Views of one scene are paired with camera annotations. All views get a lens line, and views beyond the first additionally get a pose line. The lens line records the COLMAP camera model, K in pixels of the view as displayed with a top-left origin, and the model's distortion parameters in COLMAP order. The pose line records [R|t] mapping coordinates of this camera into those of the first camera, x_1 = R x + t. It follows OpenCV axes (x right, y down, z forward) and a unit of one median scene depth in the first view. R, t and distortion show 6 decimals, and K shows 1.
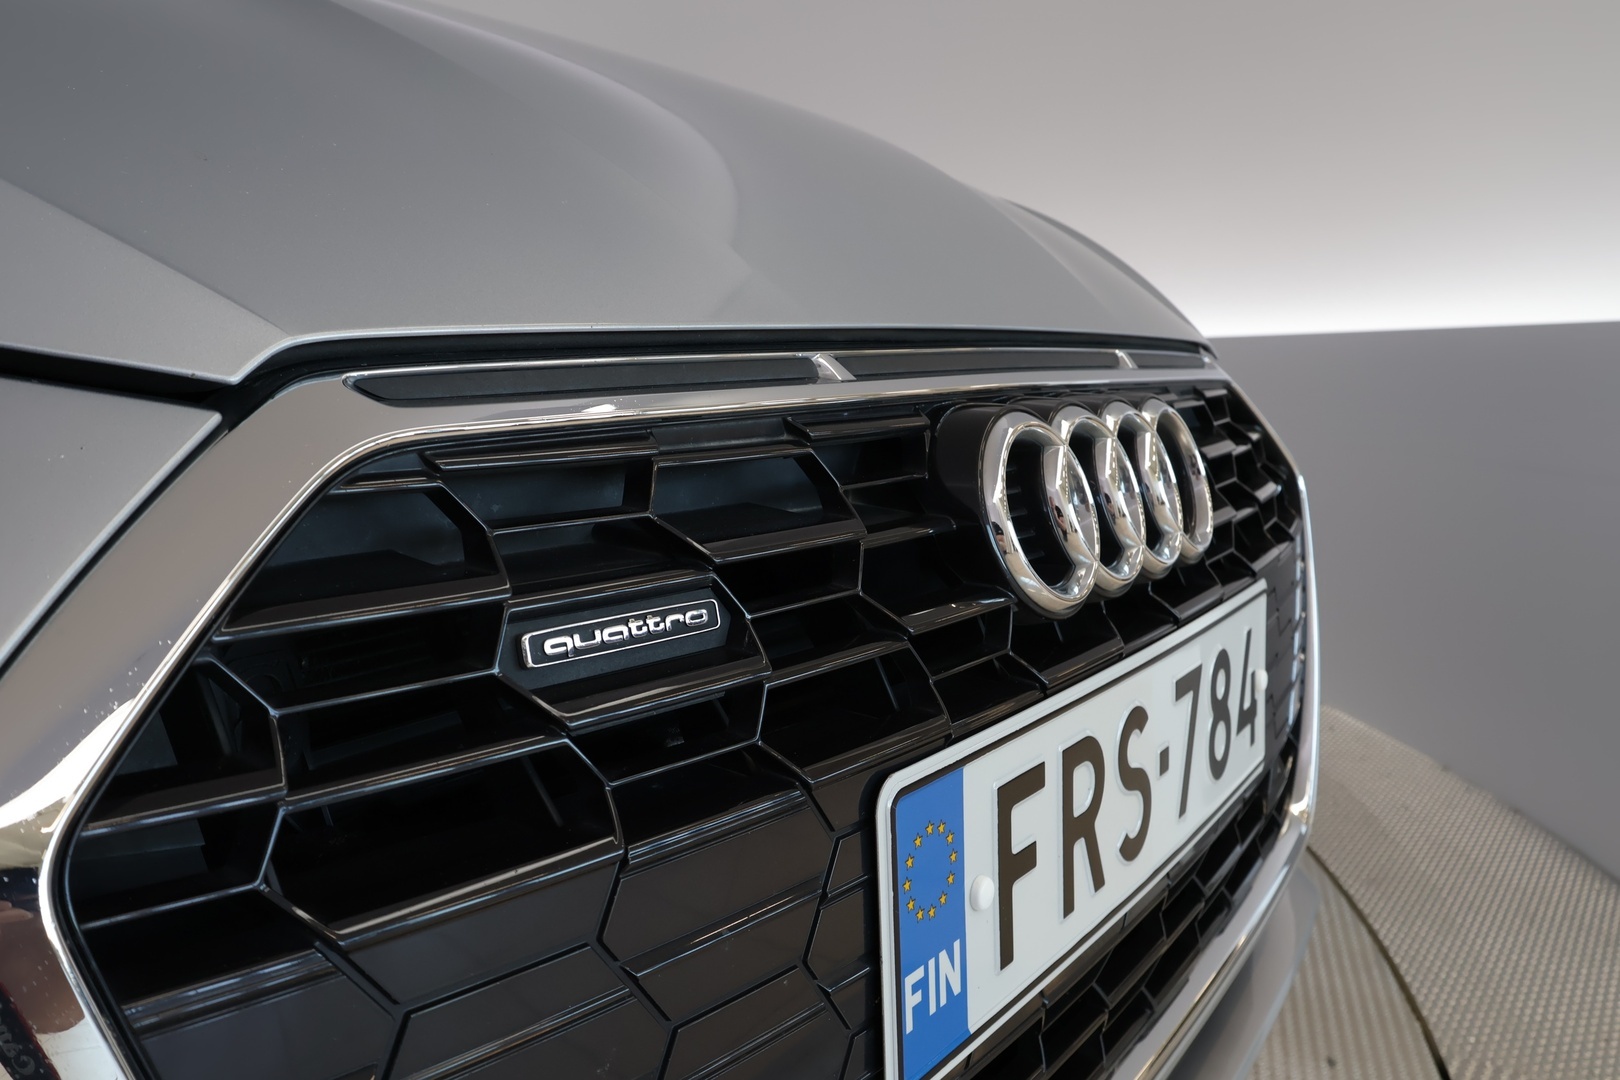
lens RADIAL K [[1262.4, 0, 819.6], [0, 1262.4, 533.3], [0, 0, 1]] dist [-0.004391, 0.008392]
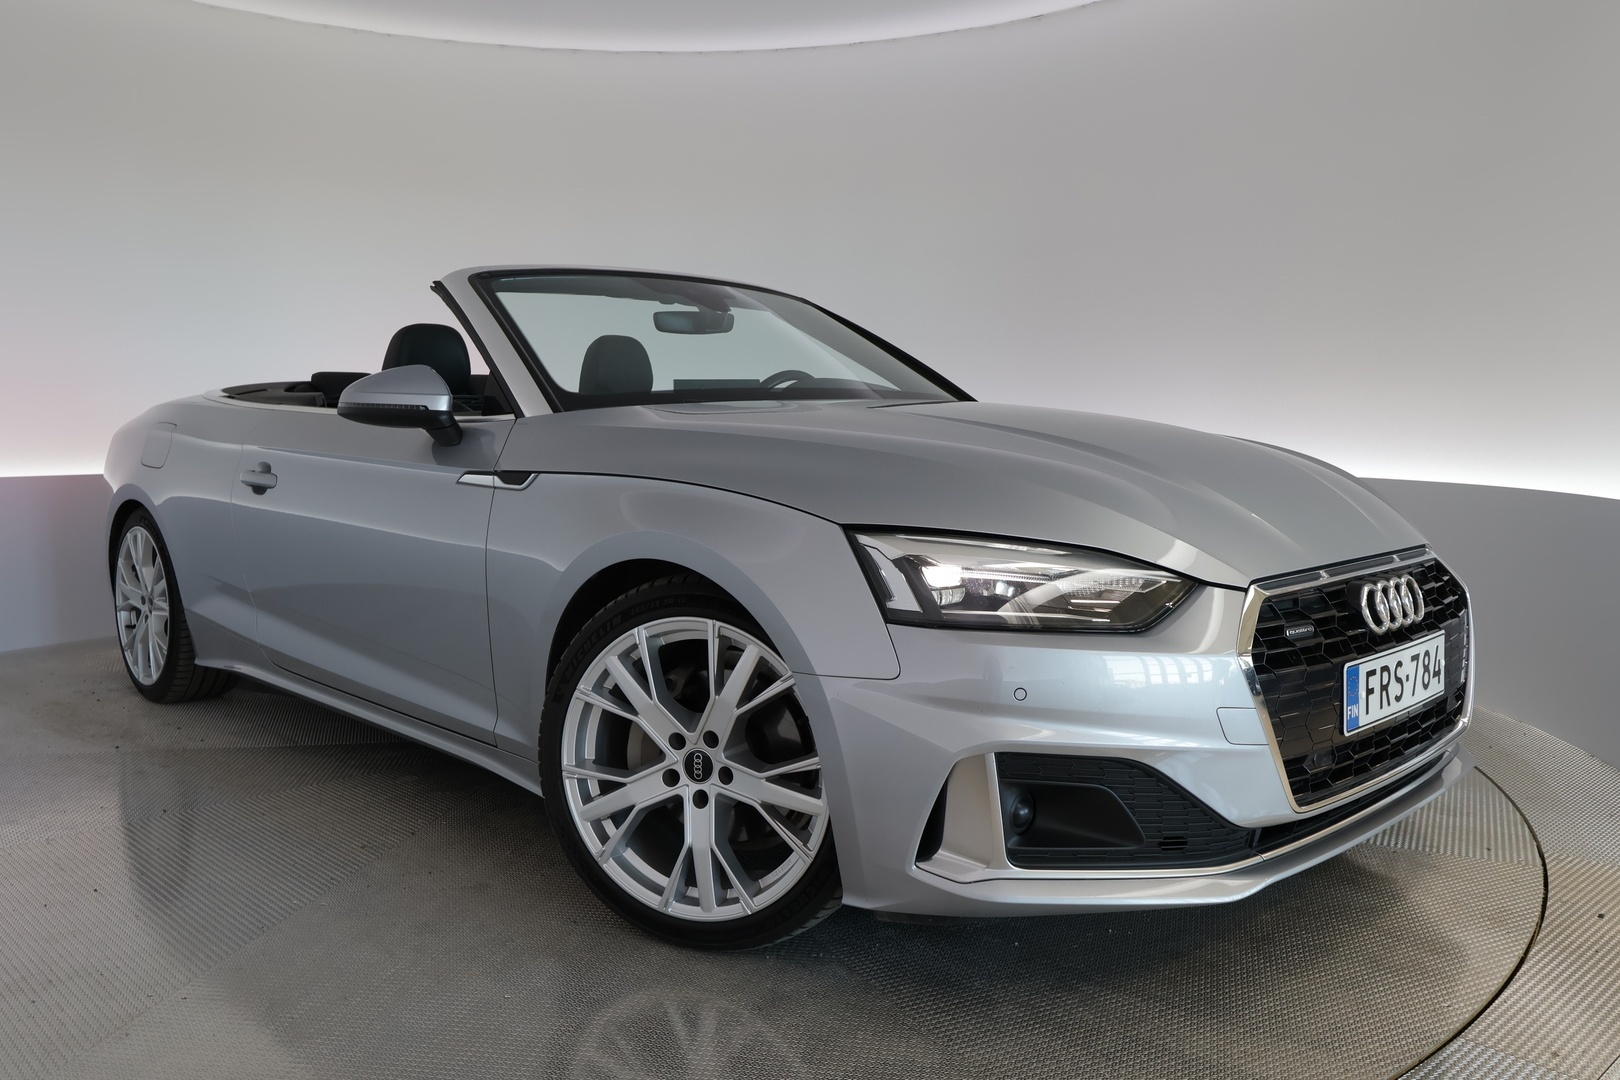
lens RADIAL K [[1262.4, 0, 819.6], [0, 1262.4, 533.3], [0, 0, 1]] dist [-0.004391, 0.008392]
pose [[0.983497, 0.017550, -0.180069, -0.751688], [-0.025956, 0.998675, -0.044432, -0.028762], [0.179051, 0.048373, 0.982650, -2.918949]]
